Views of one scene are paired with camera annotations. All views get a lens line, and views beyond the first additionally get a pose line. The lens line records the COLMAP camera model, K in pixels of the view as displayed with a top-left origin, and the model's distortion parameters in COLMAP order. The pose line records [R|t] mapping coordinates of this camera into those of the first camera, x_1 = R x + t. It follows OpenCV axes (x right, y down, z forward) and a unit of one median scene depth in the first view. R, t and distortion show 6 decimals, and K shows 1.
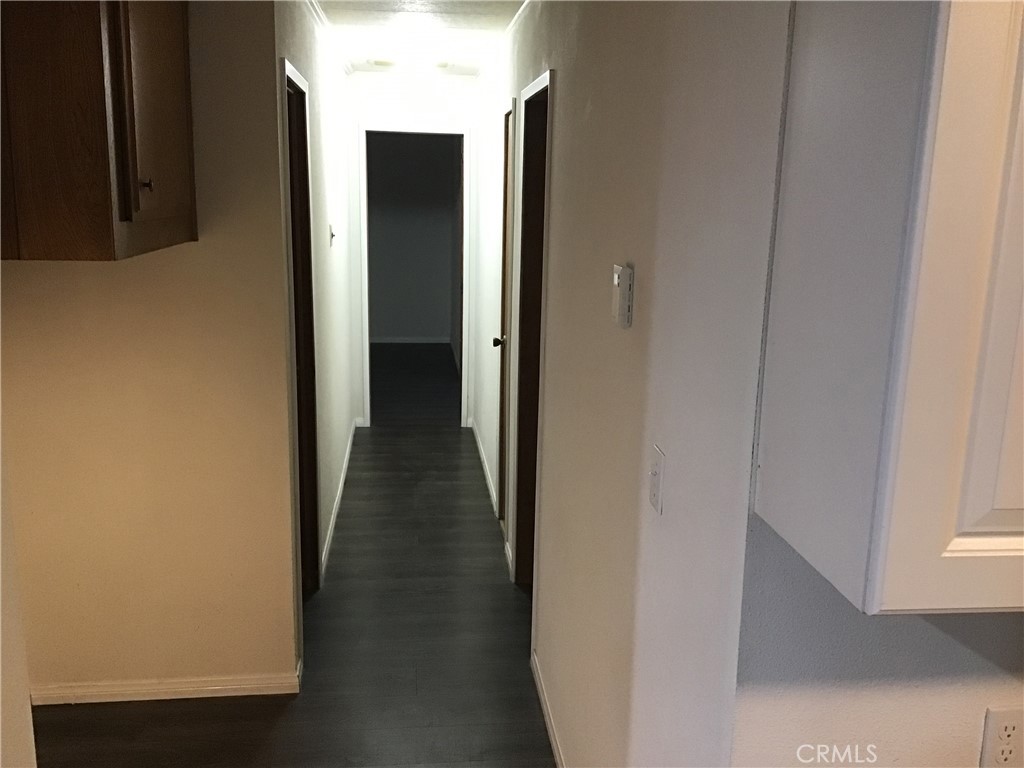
lens RADIAL K [[926.2, 0, 512.0], [0, 926.2, 384.0], [0, 0, 1]] dist [0.090132, -0.187558]
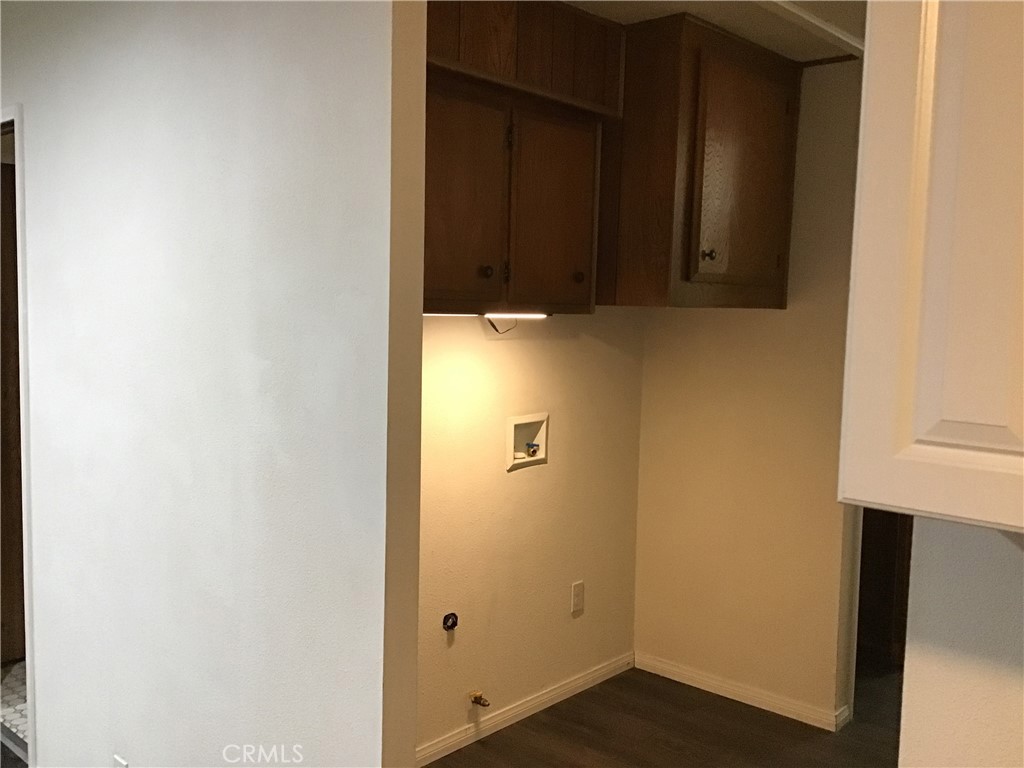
lens RADIAL K [[926.2, 0, 512.0], [0, 926.2, 384.0], [0, 0, 1]] dist [0.090132, -0.187558]
pose [[0.665729, 0.059888, -0.743786, 0.422260], [-0.165191, 0.983871, -0.068636, 0.106578], [0.727679, 0.168559, 0.664884, -0.057369]]
